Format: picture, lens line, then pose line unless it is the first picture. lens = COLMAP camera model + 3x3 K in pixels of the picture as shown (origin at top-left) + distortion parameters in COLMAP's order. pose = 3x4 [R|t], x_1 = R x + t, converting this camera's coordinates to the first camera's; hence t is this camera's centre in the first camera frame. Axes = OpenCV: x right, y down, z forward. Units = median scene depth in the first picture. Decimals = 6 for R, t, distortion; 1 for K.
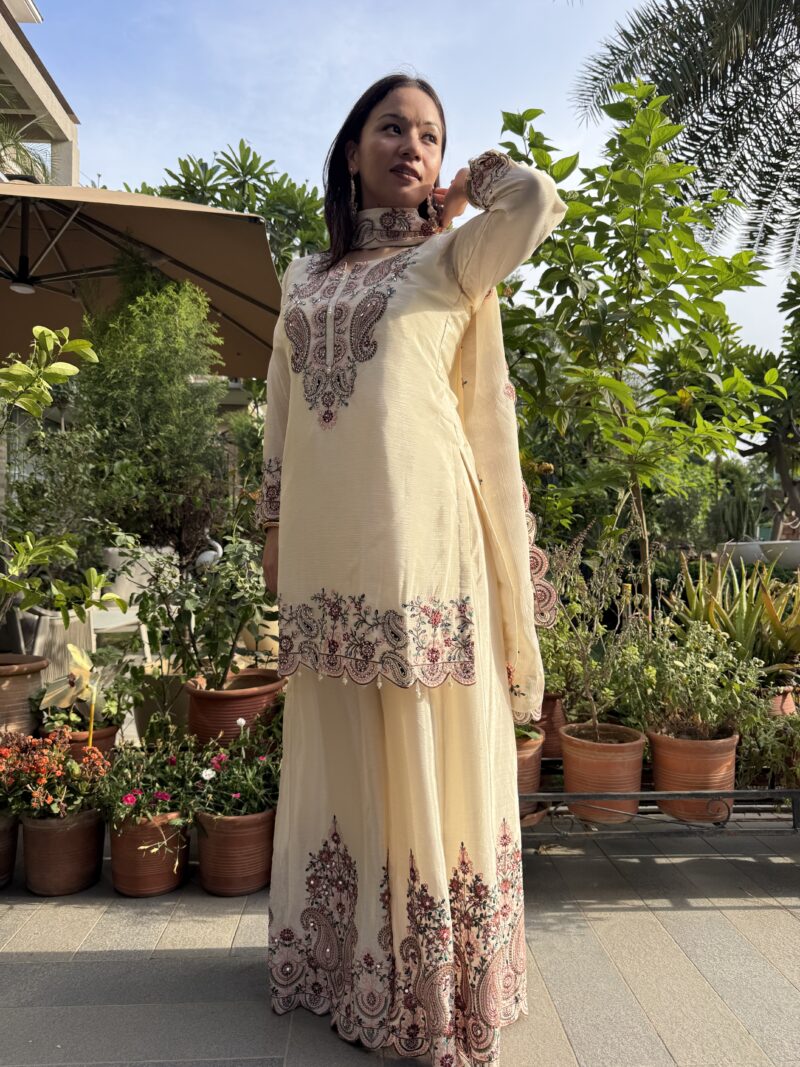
lens RADIAL K [[782.3, 0, 404.6], [0, 782.3, 536.6], [0, 0, 1]] dist [0.031498, -0.050521]
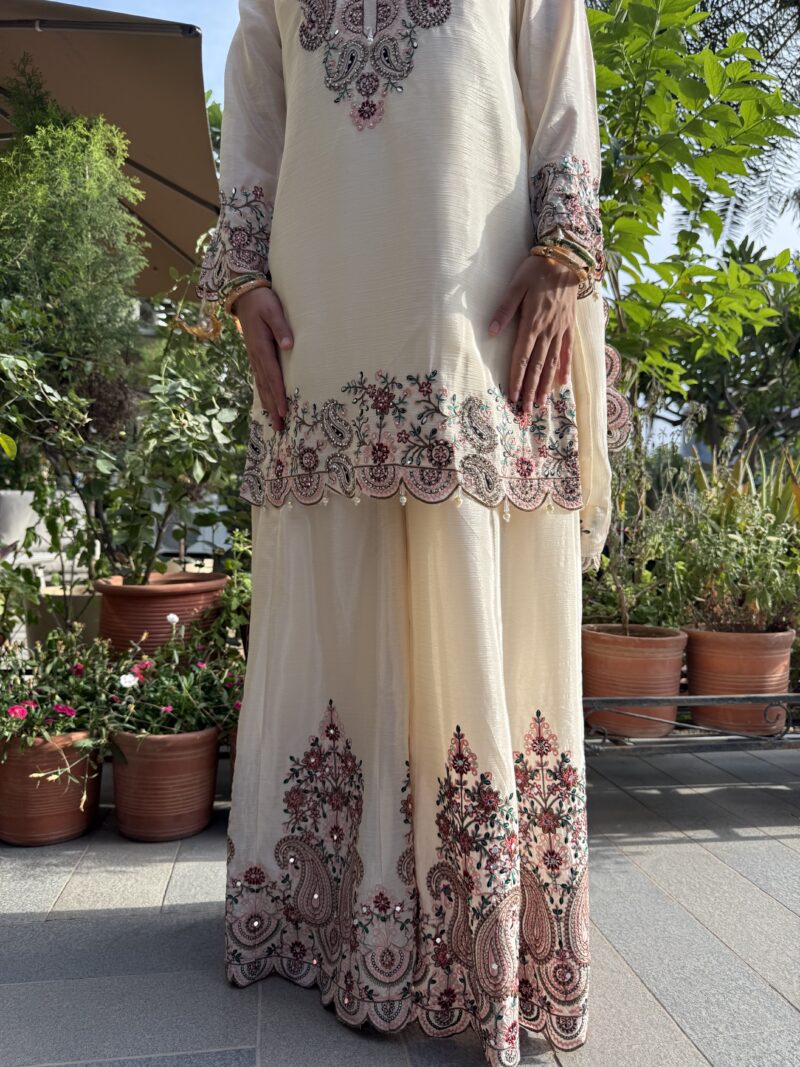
lens RADIAL K [[782.3, 0, 404.6], [0, 782.3, 536.6], [0, 0, 1]] dist [0.031498, -0.050521]
pose [[0.993334, 0.016078, 0.114143, -0.078051], [-0.017355, 0.999797, 0.010196, 0.155643], [-0.113956, -0.012109, 0.993412, 0.232090]]
